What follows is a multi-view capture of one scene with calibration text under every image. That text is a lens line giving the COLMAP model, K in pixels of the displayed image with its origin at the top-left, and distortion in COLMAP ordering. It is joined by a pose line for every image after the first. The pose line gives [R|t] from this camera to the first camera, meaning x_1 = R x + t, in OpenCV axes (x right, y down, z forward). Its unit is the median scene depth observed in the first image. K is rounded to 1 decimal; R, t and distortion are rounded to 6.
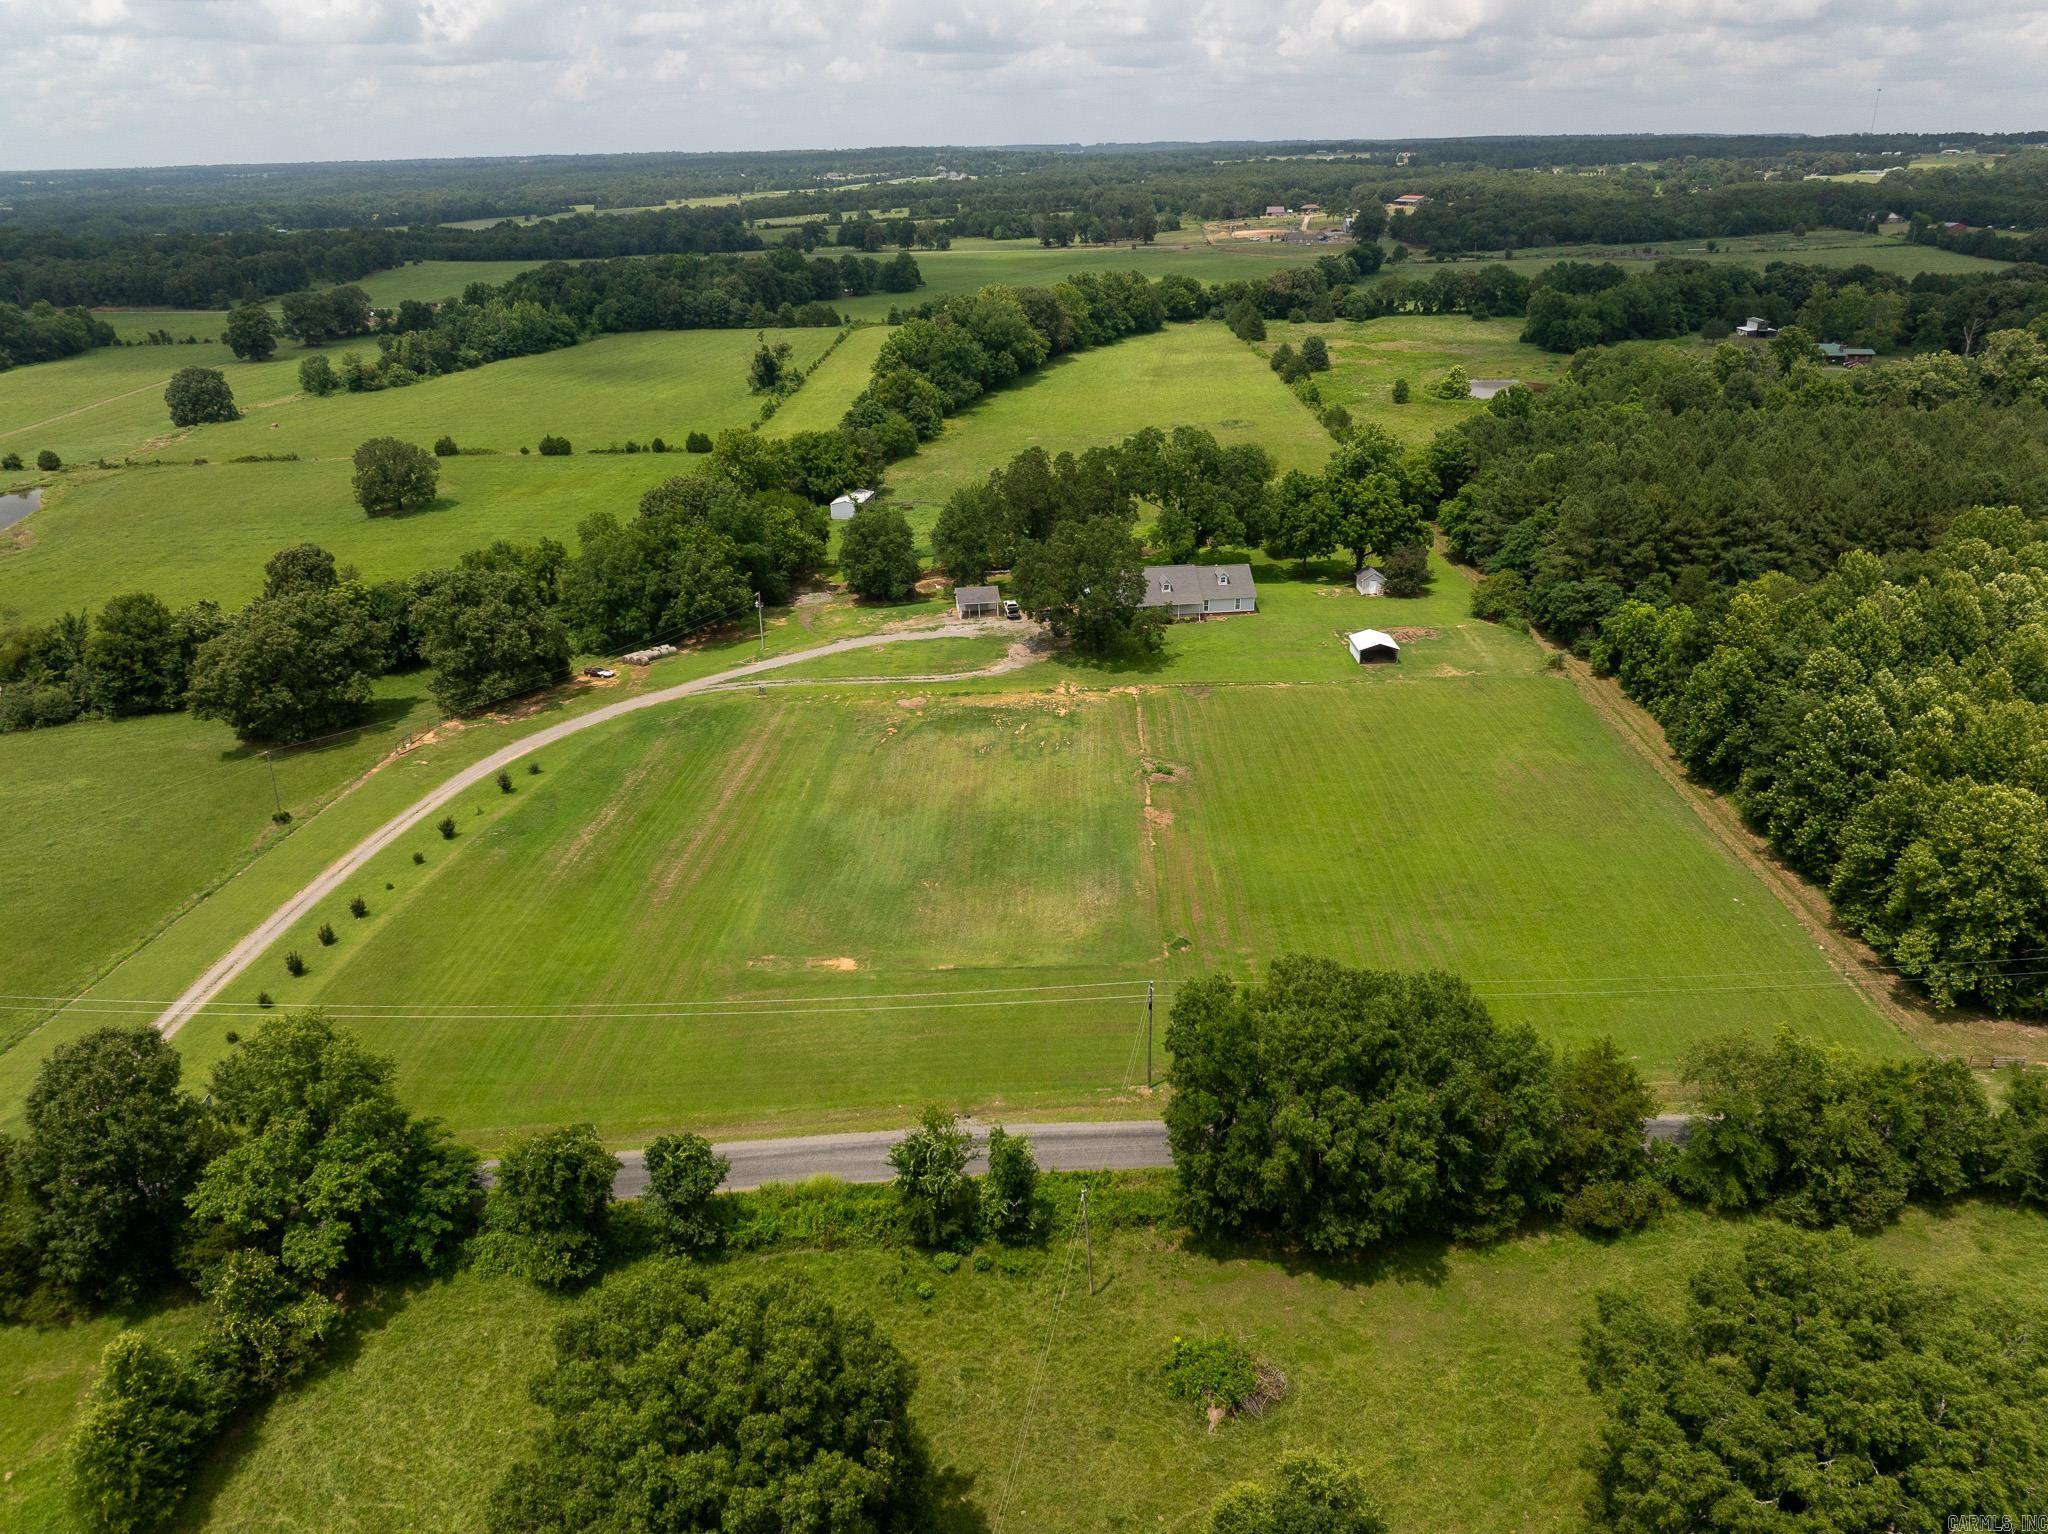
lens RADIAL K [[1447.4, 0, 1032.7], [0, 1447.4, 743.4], [0, 0, 1]] dist [-0.054796, 0.031090]
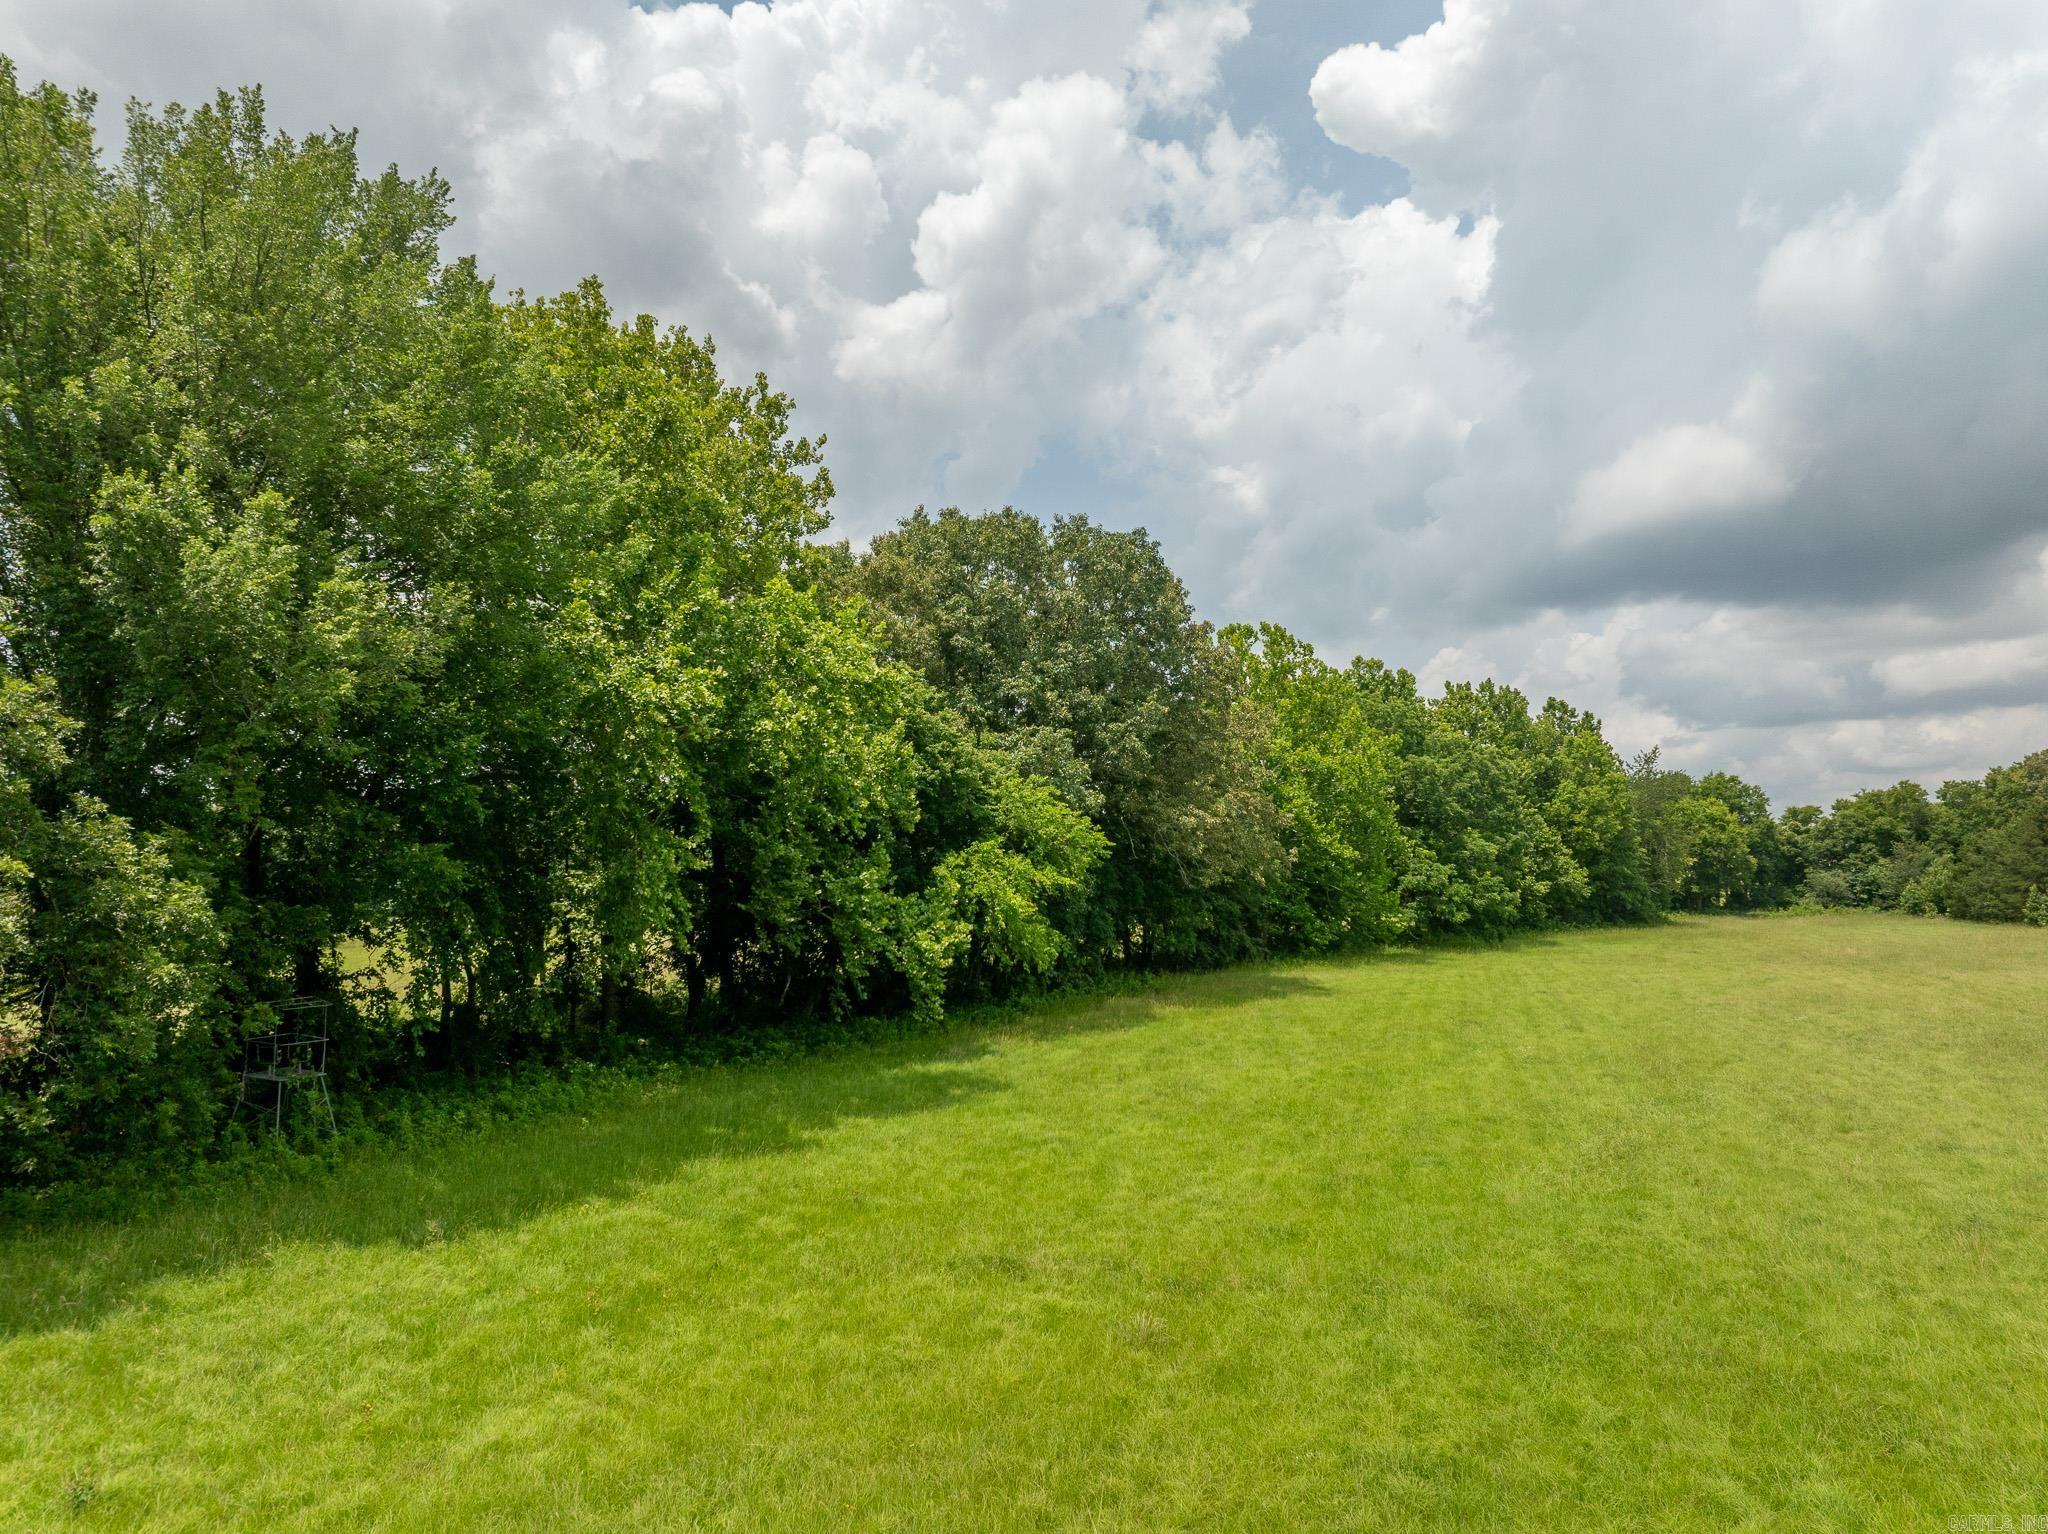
lens RADIAL K [[1447.4, 0, 1032.7], [0, 1447.4, 743.4], [0, 0, 1]] dist [-0.054796, 0.031090]
pose [[0.980201, -0.007616, -0.197857, 0.030377], [-0.084665, 0.887182, -0.453586, -0.208782], [0.178990, 0.461357, 0.868972, 0.817832]]
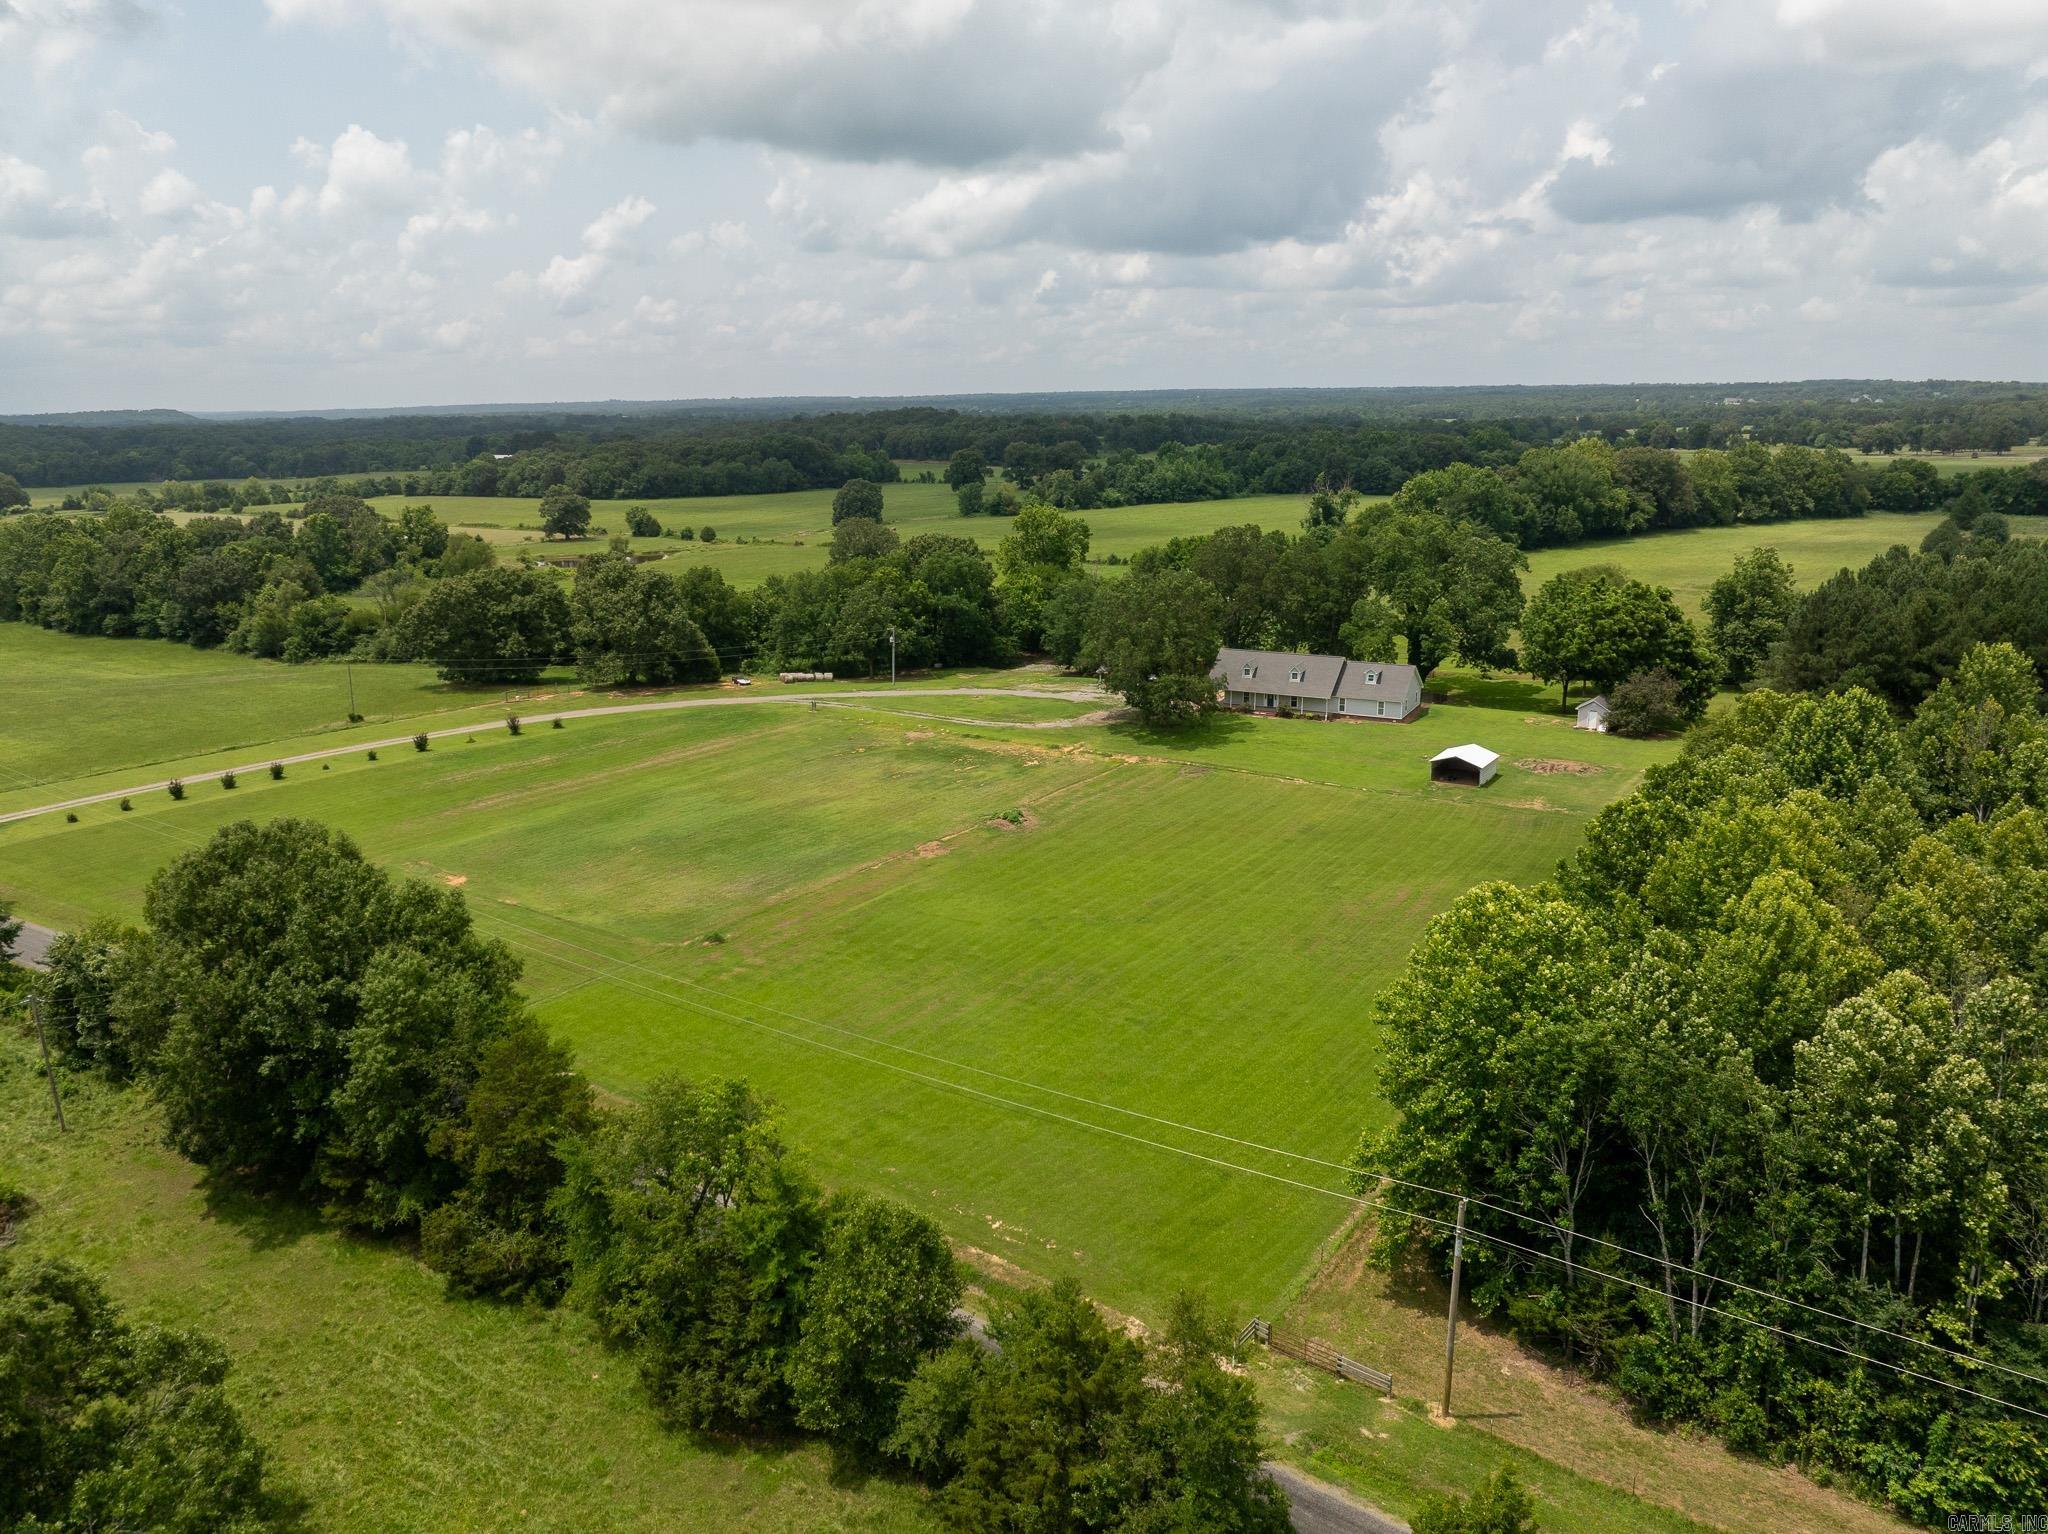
lens RADIAL K [[1447.4, 0, 1032.7], [0, 1447.4, 743.4], [0, 0, 1]] dist [-0.054796, 0.031090]
pose [[0.819536, 0.136871, -0.556442, 0.191499], [-0.218761, 0.972238, -0.083048, 0.014737], [0.529627, 0.189788, 0.826726, 0.099109]]
